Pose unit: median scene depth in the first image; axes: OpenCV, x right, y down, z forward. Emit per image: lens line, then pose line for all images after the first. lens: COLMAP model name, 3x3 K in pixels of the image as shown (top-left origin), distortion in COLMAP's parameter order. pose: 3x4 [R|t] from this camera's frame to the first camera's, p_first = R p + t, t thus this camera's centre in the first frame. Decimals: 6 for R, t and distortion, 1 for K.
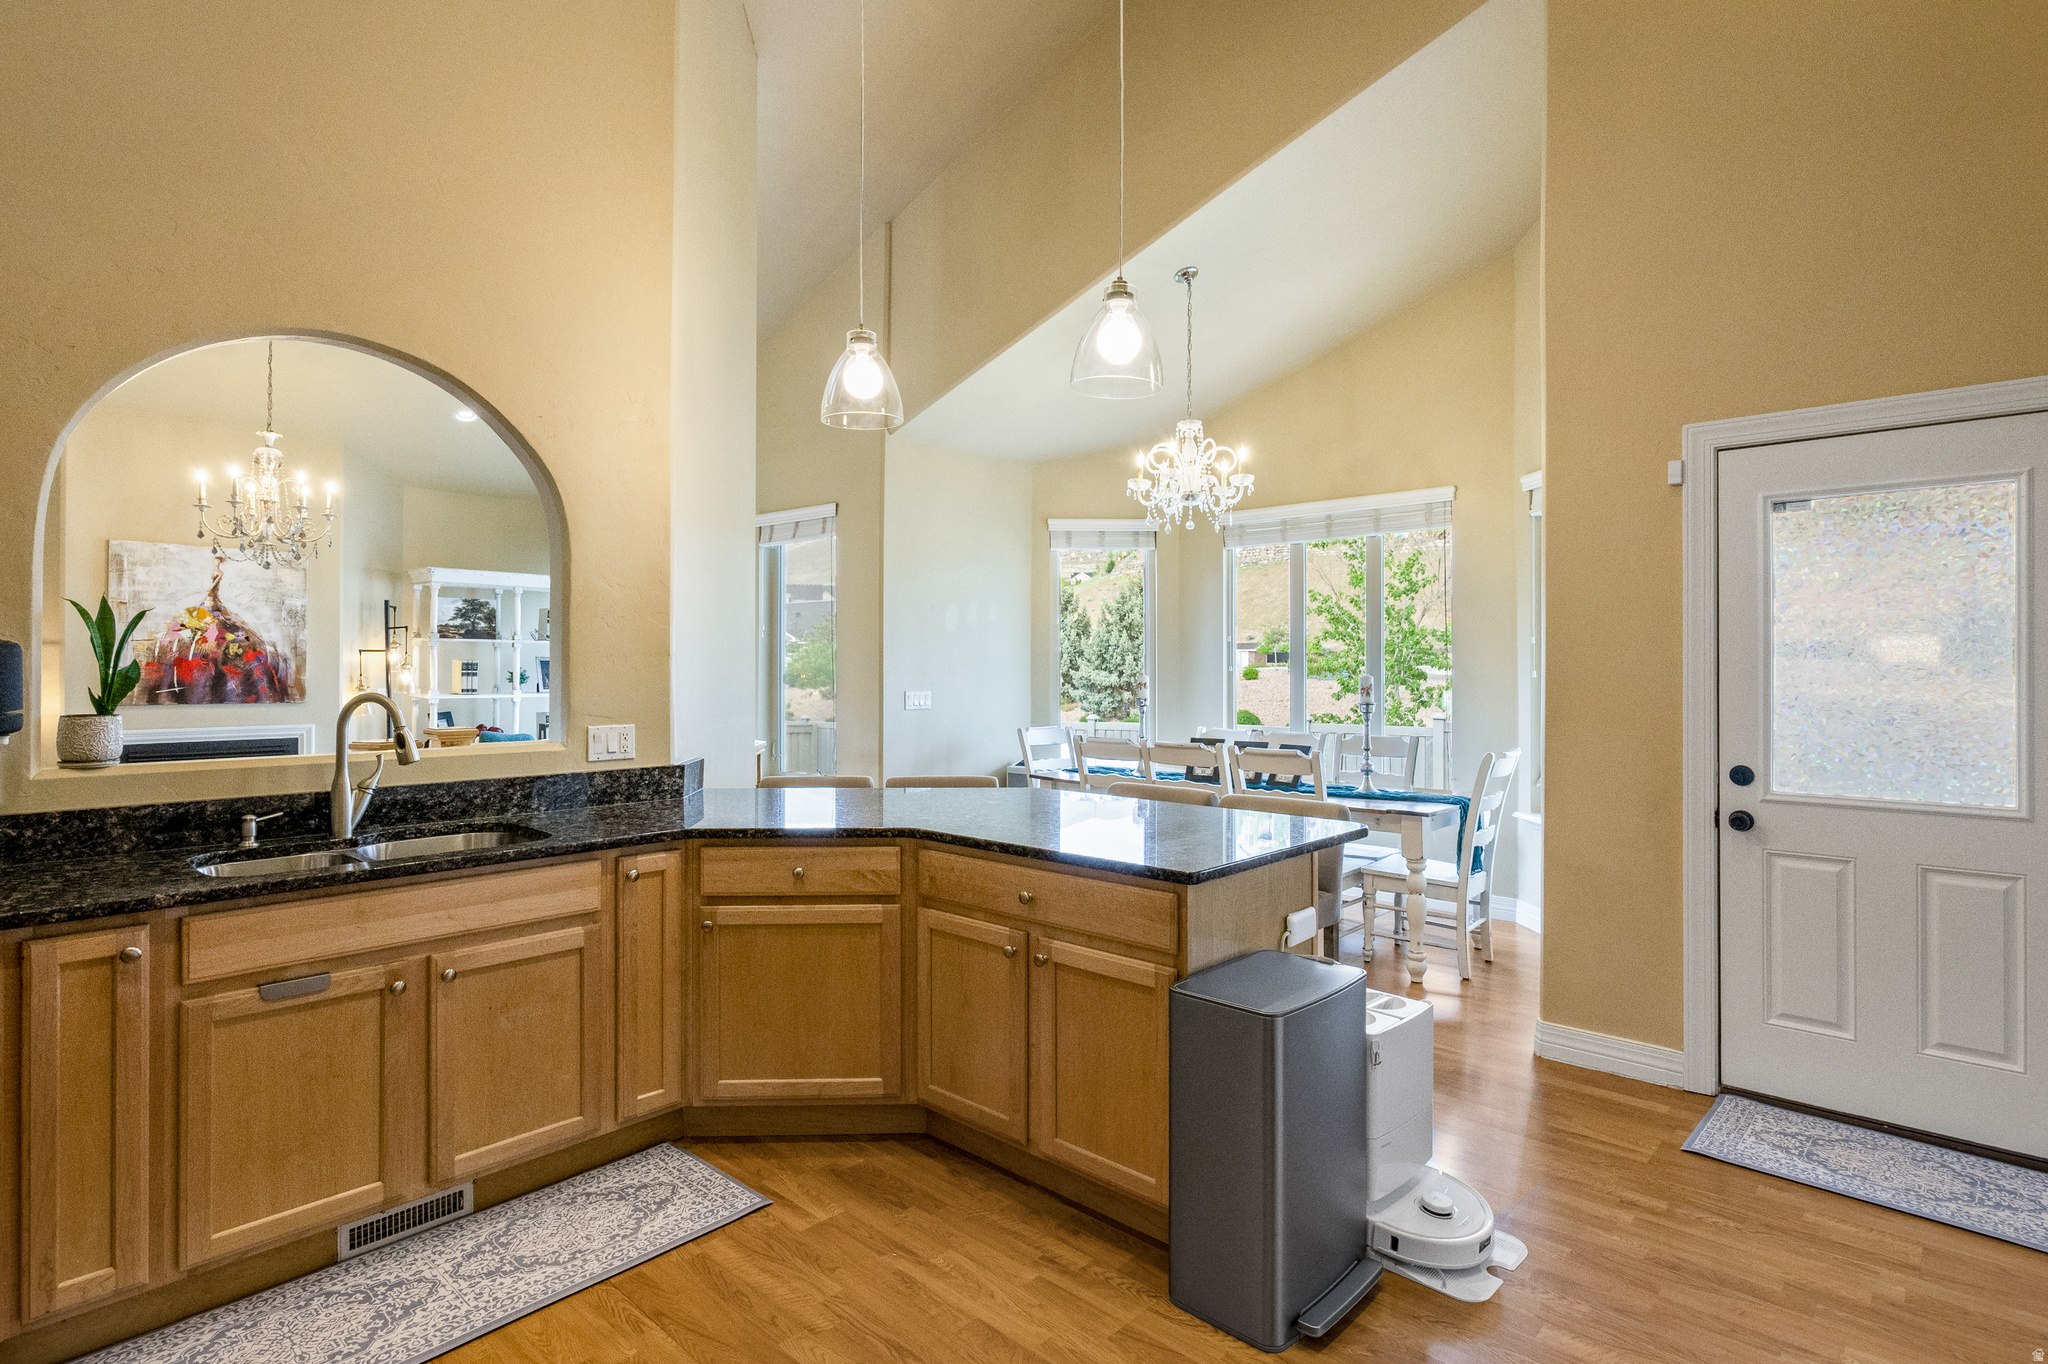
lens RADIAL K [[1030.9, 0, 1014.4], [0, 1030.9, 664.7], [0, 0, 1]] dist [-0.001108, 0.002843]
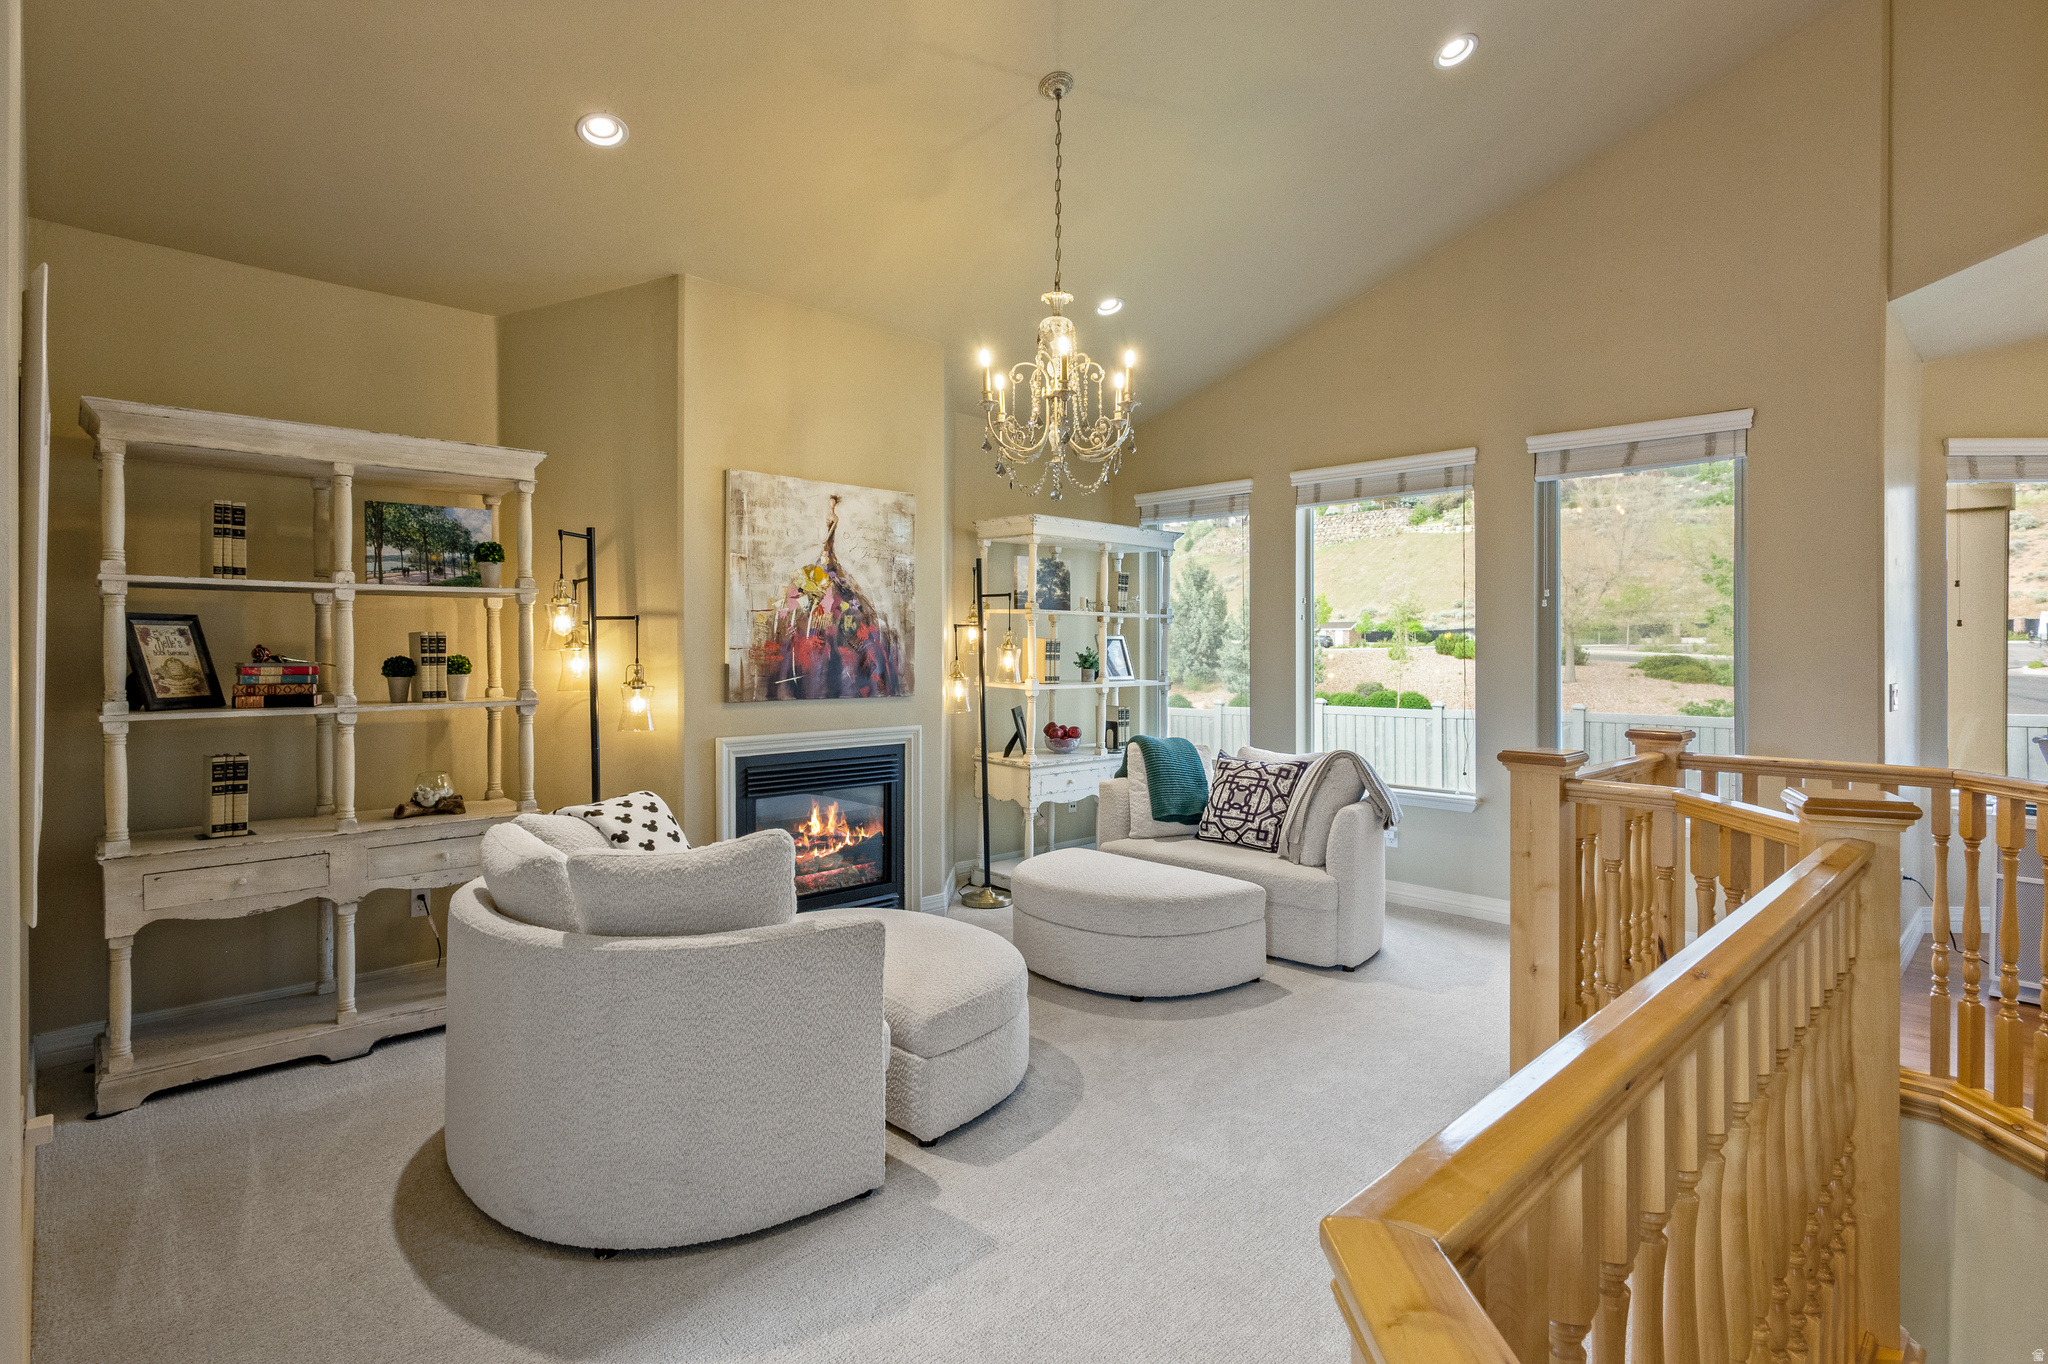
lens RADIAL K [[1030.9, 0, 1023.5], [0, 1030.9, 652.5], [0, 0, 1]] dist [-0.001108, 0.002843]
pose [[0.999330, 0.000399, -0.036589, -0.610804], [-0.000117, 0.999970, 0.007707, -0.000137], [0.036591, -0.007698, 0.999301, 0.279113]]
